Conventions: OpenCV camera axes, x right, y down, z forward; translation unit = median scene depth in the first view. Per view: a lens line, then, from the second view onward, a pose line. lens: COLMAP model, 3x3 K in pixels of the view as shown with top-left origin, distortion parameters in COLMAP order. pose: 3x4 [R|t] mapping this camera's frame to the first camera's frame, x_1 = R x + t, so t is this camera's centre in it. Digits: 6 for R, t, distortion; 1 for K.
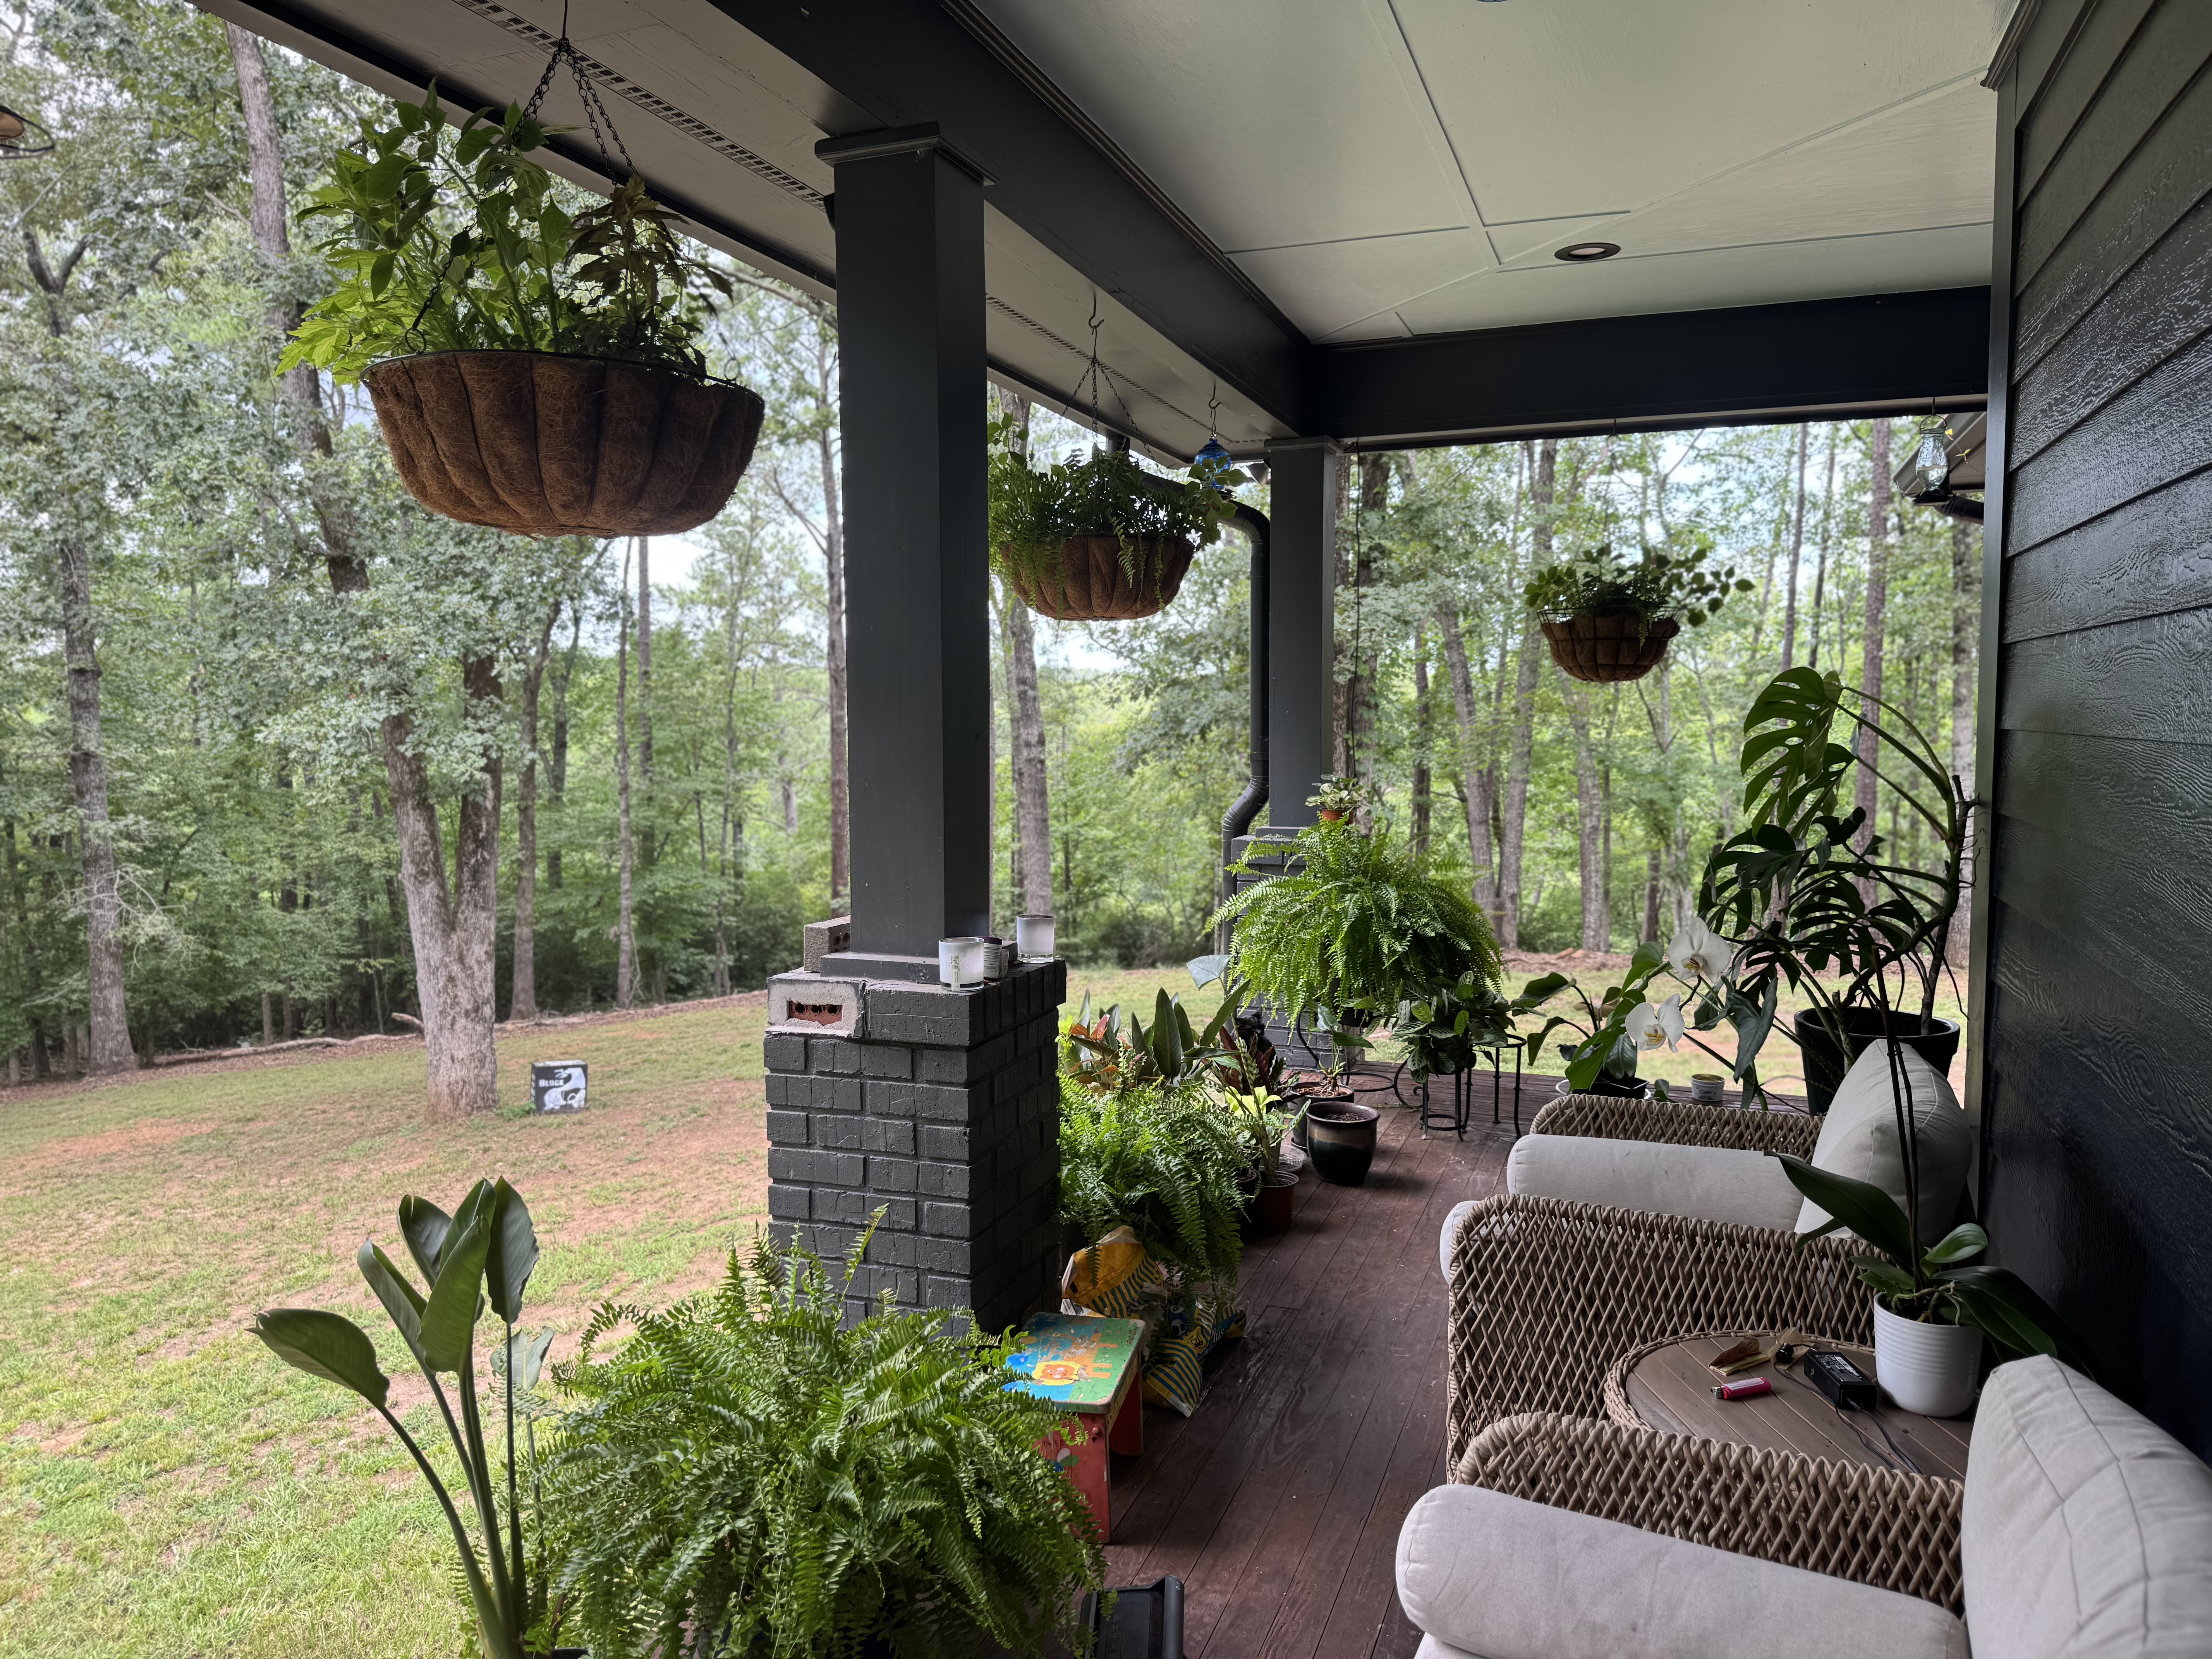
lens RADIAL K [[1517.3, 0, 1106.0], [0, 1517.3, 829.5], [0, 0, 1]] dist [0.172415, -0.329646]
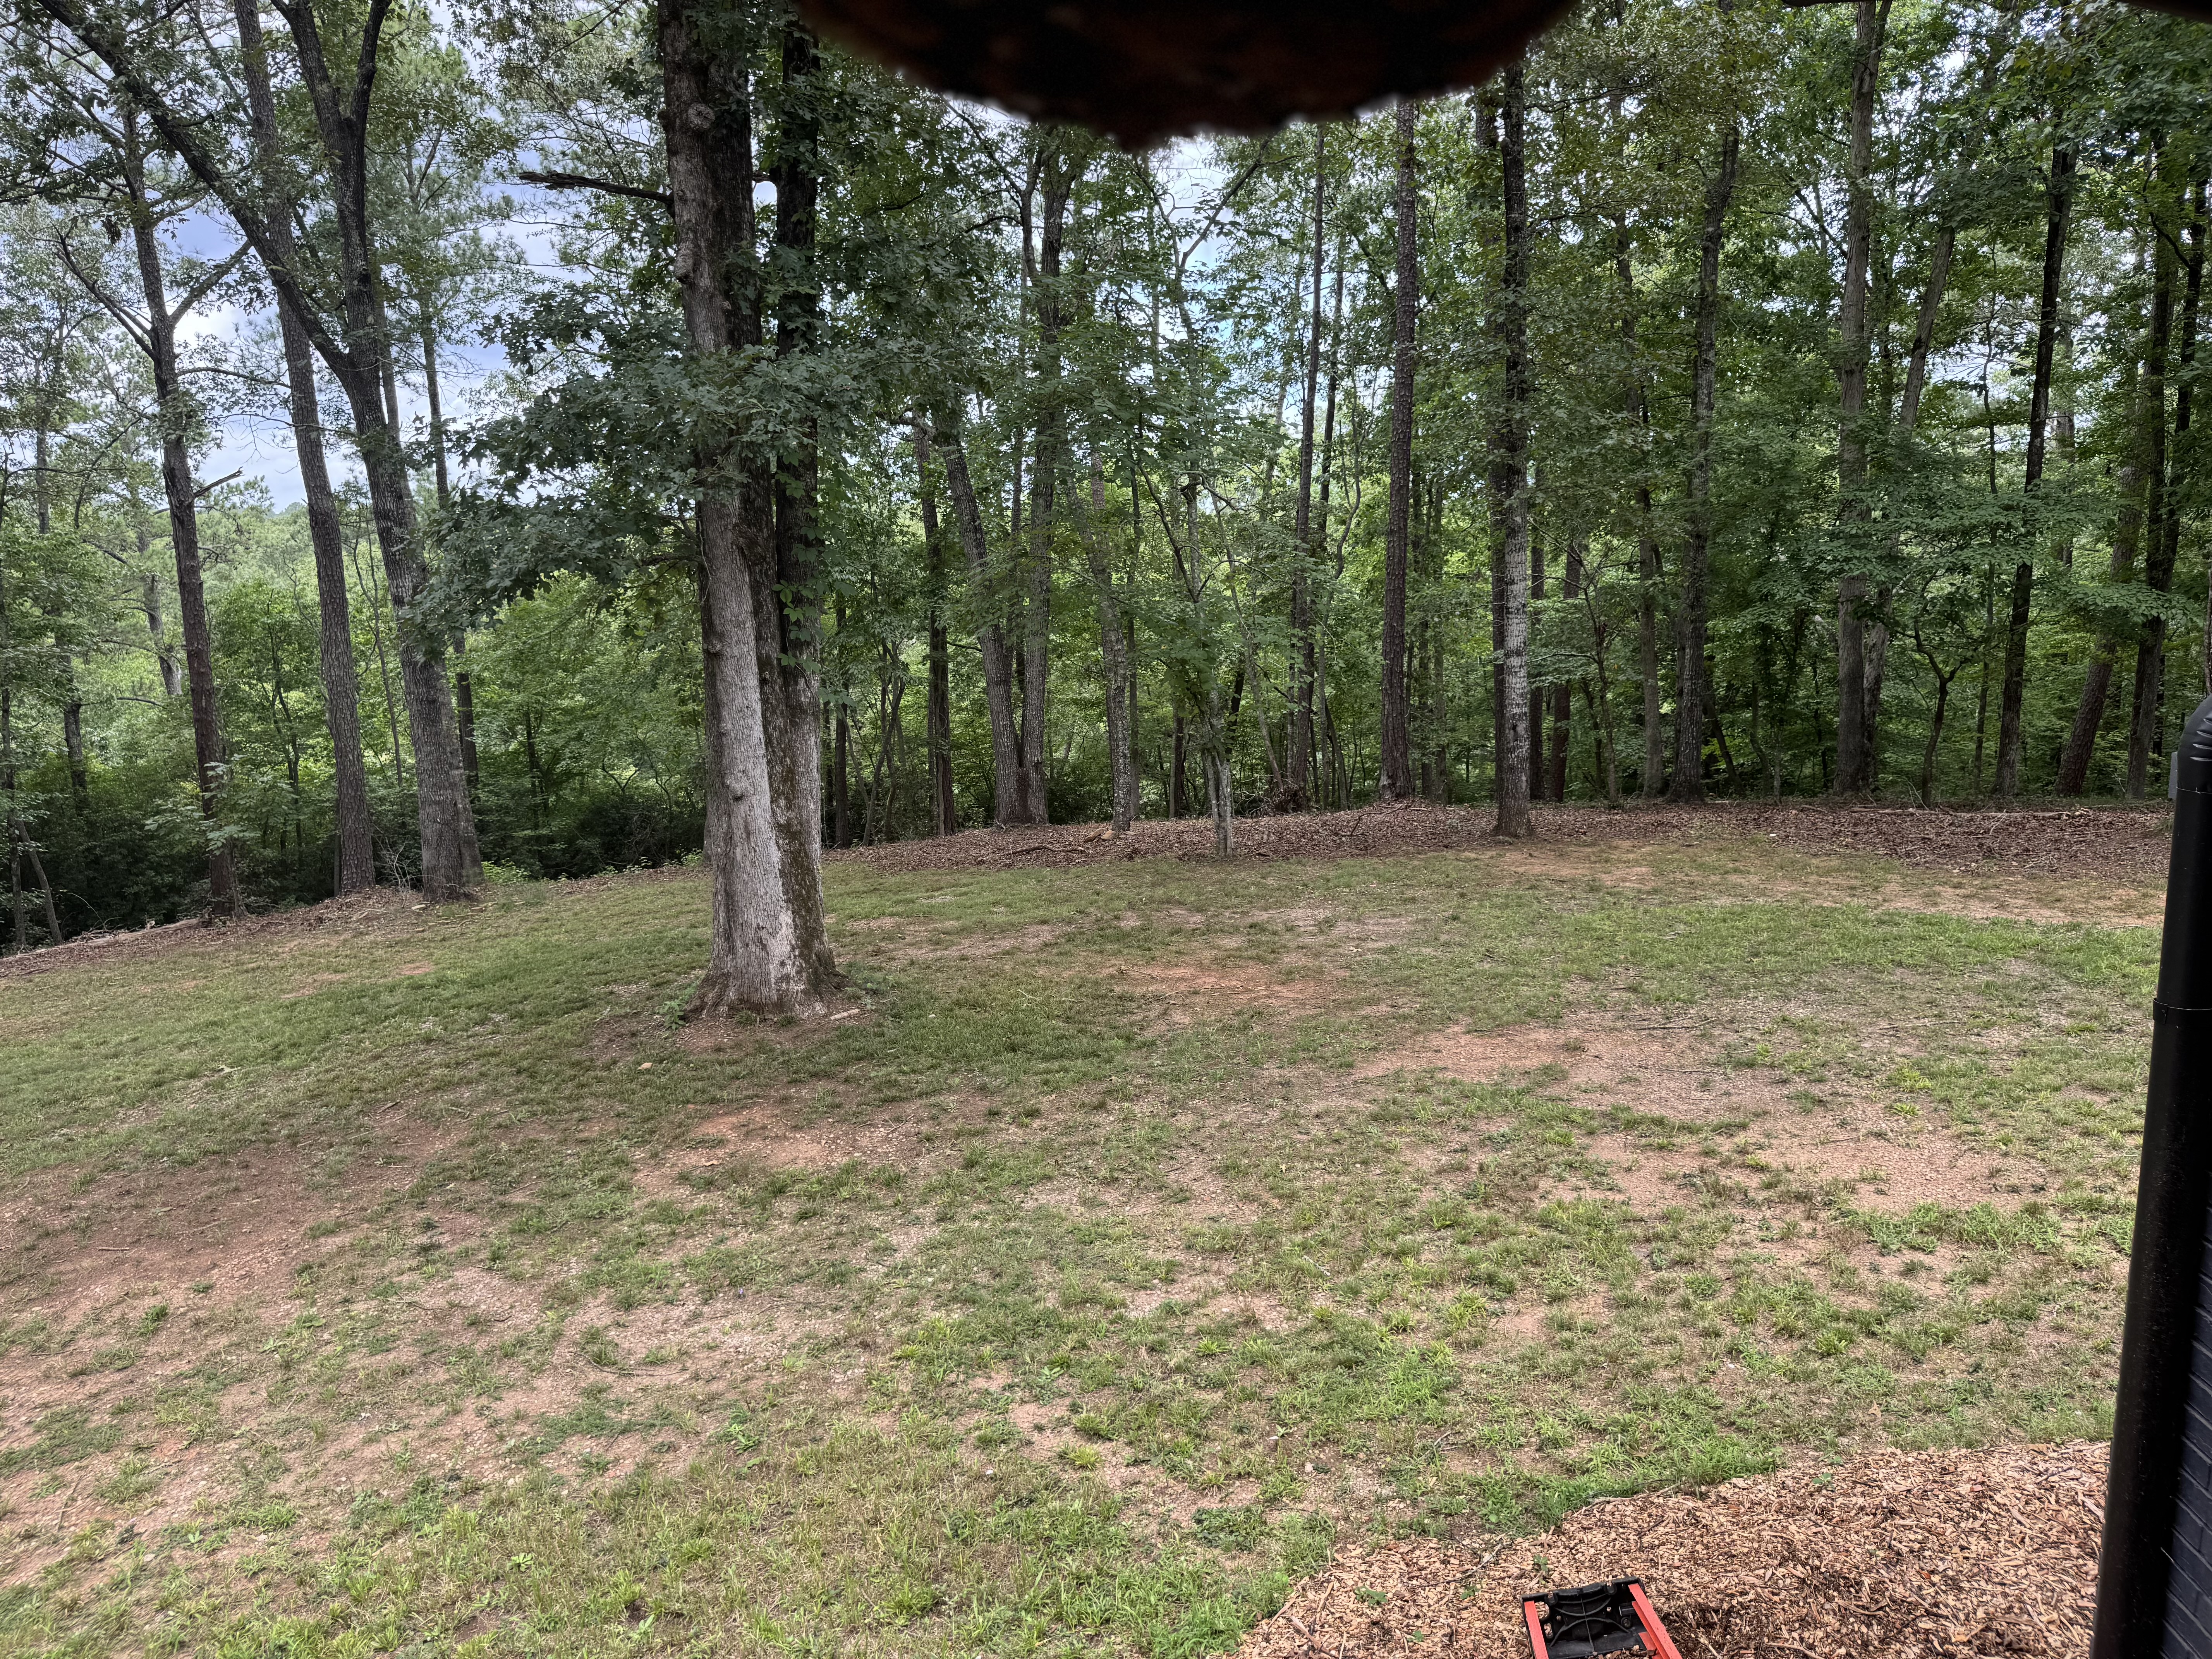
lens RADIAL K [[1563.4, 0, 1110.1], [0, 1563.4, 829.0], [0, 0, 1]] dist [0.034330, -0.043468]
pose [[0.954455, -0.064483, 0.291302, 0.039899], [0.036643, 0.994308, 0.100041, -0.008252], [-0.296095, -0.084811, 0.951386, 0.123670]]
